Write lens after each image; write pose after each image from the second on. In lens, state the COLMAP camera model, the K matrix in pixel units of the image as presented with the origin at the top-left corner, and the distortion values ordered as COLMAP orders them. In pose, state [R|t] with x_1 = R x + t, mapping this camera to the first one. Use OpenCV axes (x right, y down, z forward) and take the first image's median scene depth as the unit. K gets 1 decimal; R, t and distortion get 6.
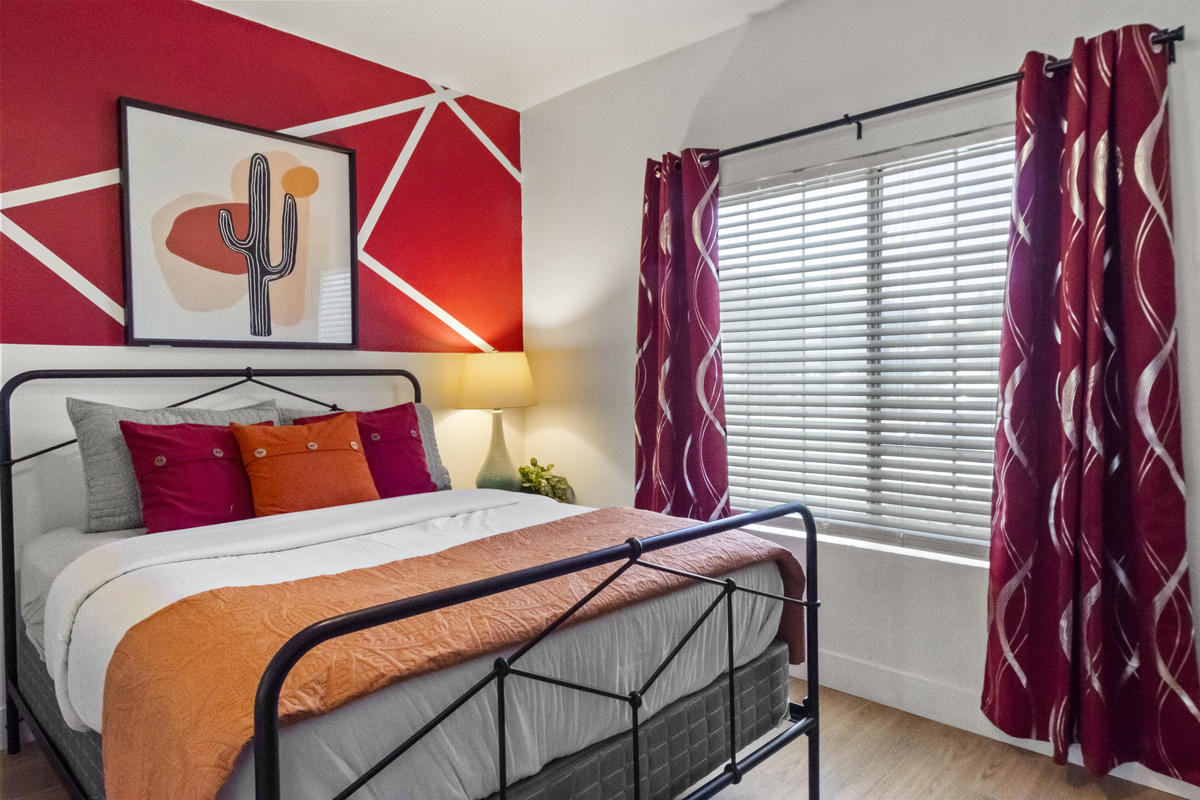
lens RADIAL K [[748.8, 0, 602.2], [0, 748.8, 397.5], [0, 0, 1]] dist [0.003561, -0.001165]
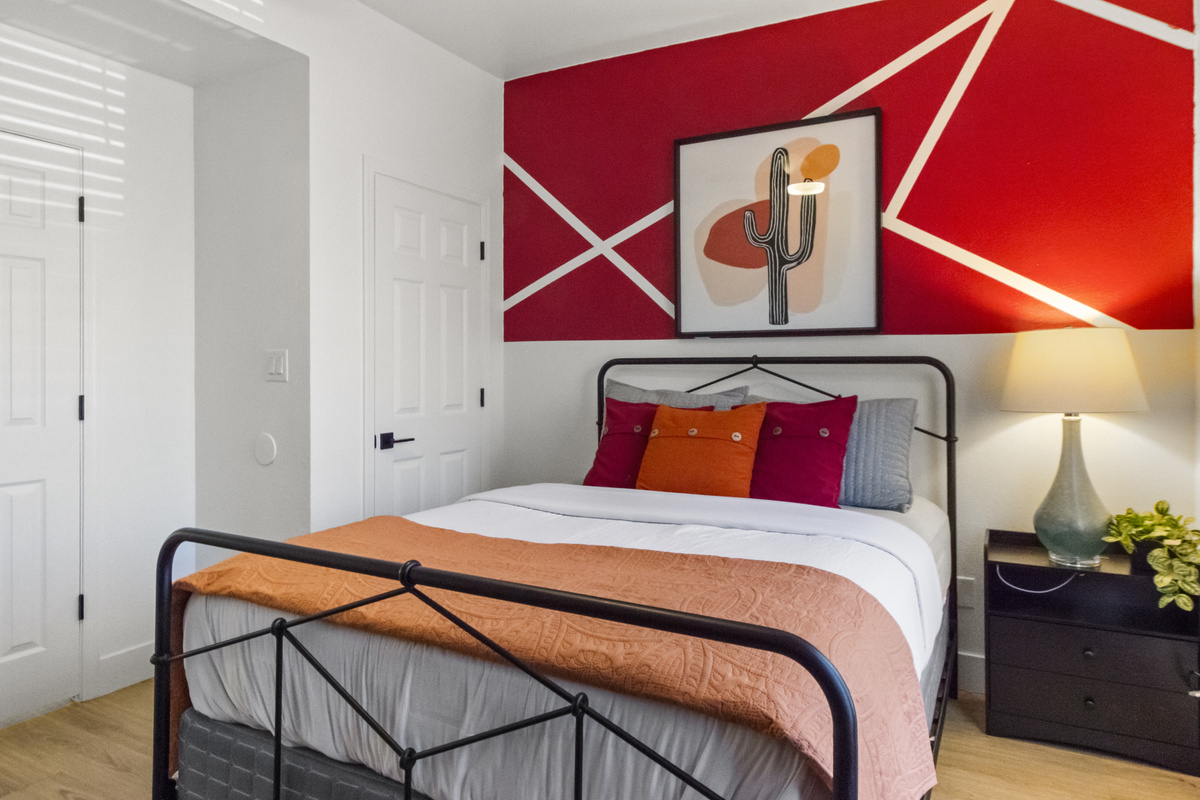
lens RADIAL K [[733.7, 0, 602.2], [0, 733.7, 365.0], [0, 0, 1]] dist [0.006033, -0.000057]
pose [[0.256577, 0.007912, -0.966491, 0.459502], [-0.029609, 0.999562, 0.000323, -0.019945], [0.966070, 0.028534, 0.256699, 0.514086]]
